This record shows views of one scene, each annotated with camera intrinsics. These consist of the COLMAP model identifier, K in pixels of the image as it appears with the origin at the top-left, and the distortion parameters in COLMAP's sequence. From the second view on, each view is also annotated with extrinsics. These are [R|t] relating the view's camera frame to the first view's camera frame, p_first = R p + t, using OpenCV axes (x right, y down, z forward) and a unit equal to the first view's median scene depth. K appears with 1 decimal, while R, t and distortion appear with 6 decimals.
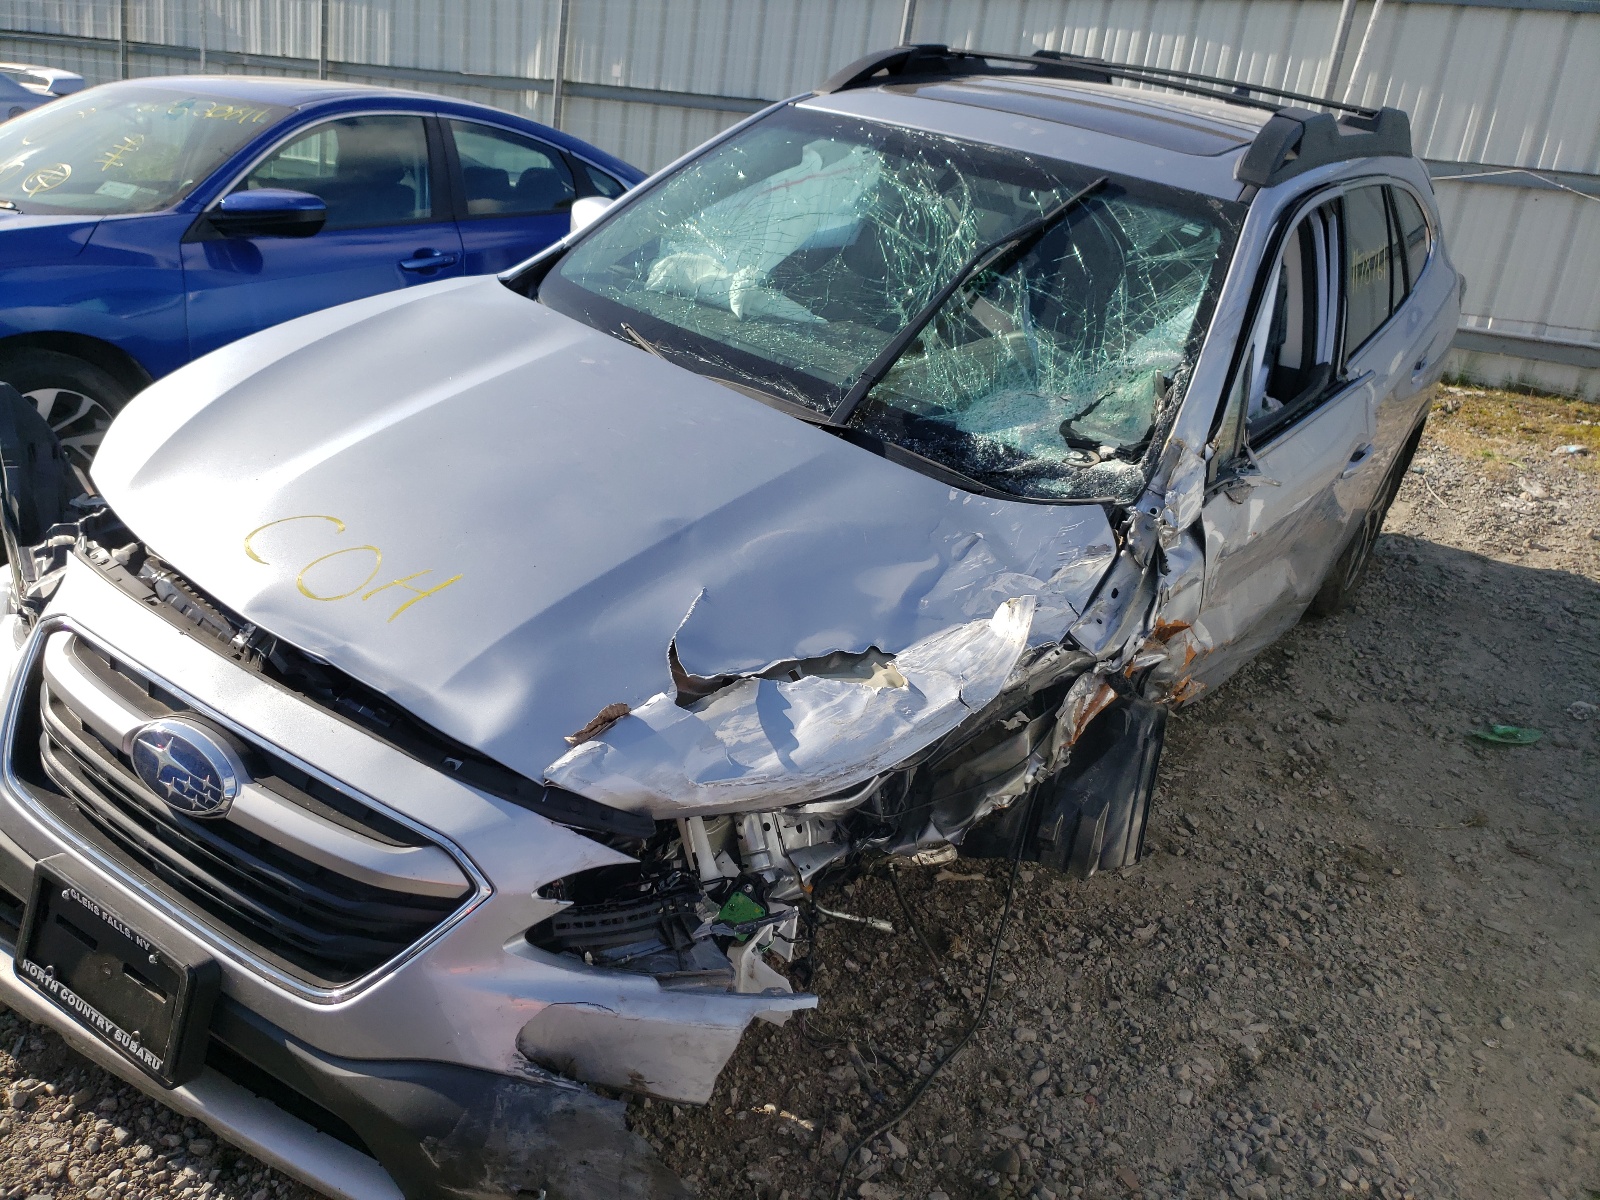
lens RADIAL K [[1222.7, 0, 801.8], [0, 1222.7, 588.0], [0, 0, 1]] dist [0.015961, -0.005014]
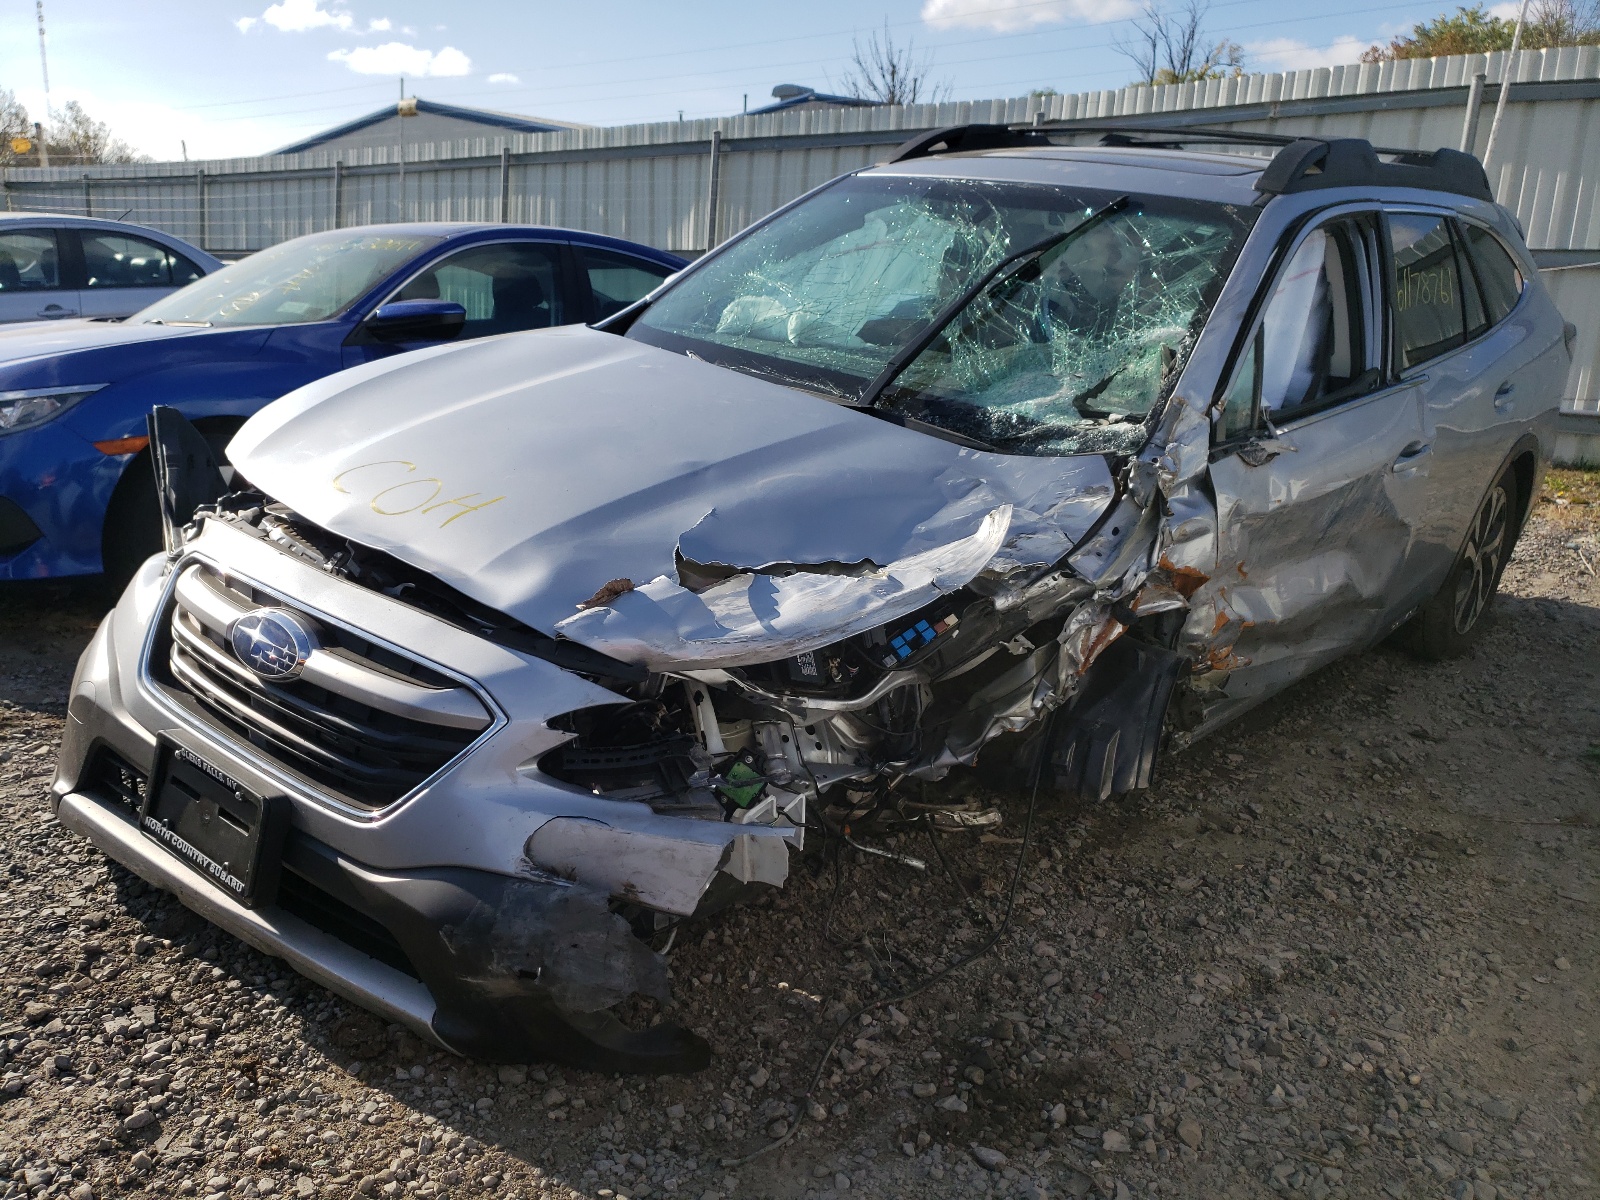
lens RADIAL K [[1222.7, 0, 801.7], [0, 1222.7, 608.6], [0, 0, 1]] dist [0.015961, -0.005014]
pose [[0.989922, -0.034161, -0.137430, 0.132100], [0.018004, 0.992952, -0.117138, 0.195606], [0.140463, 0.113484, 0.983561, -0.083896]]
